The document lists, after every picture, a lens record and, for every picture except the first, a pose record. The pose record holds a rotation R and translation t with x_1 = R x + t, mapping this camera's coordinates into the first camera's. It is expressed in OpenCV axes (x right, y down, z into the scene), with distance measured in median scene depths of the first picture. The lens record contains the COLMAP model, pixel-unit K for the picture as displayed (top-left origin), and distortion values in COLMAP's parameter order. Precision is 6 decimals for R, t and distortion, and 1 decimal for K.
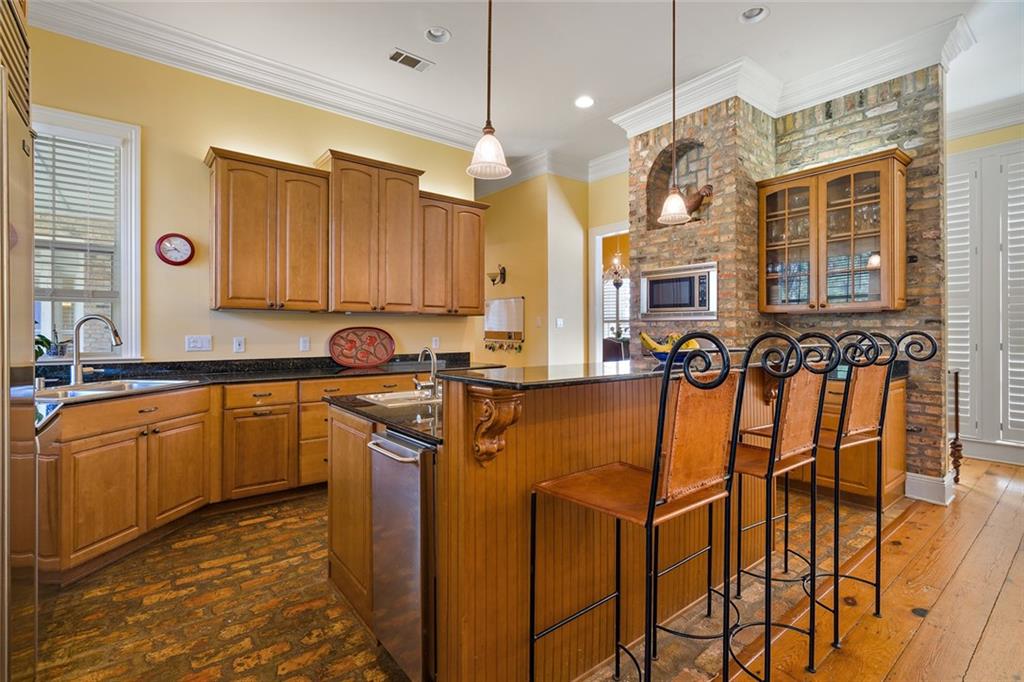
lens RADIAL K [[472.3, 0, 510.8], [0, 472.3, 330.8], [0, 0, 1]] dist [-0.000406, 0.000401]
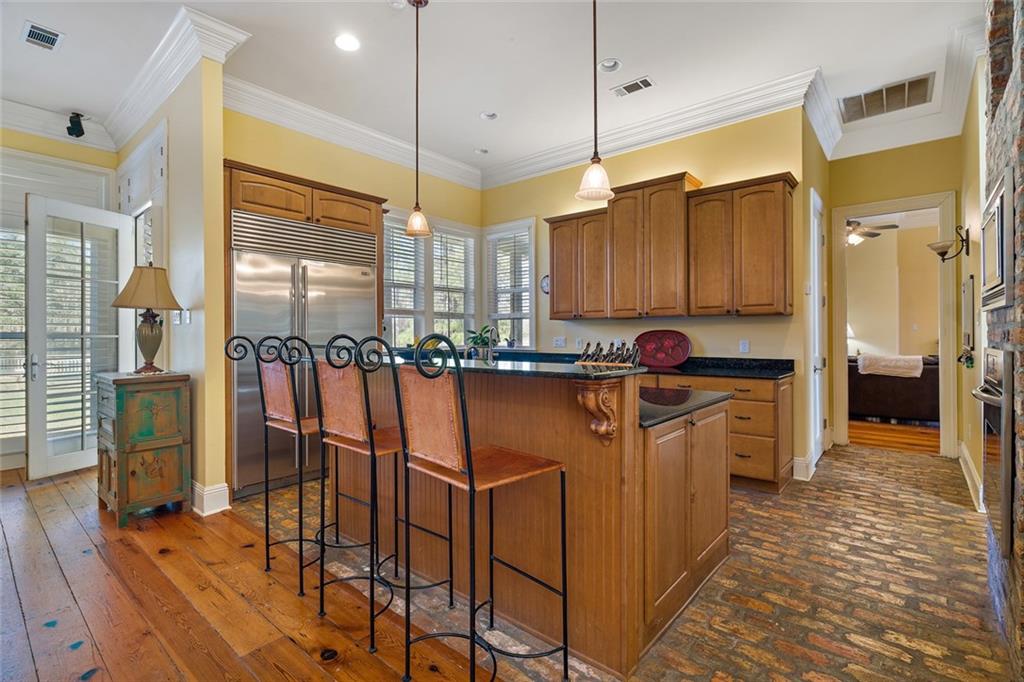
lens RADIAL K [[472.3, 0, 510.8], [0, 472.3, 330.8], [0, 0, 1]] dist [-0.000406, 0.000401]
pose [[0.201192, -0.007522, -0.979523, 0.836667], [0.004788, 0.999966, -0.006695, -0.000824], [0.979540, -0.003343, 0.201221, 0.522112]]
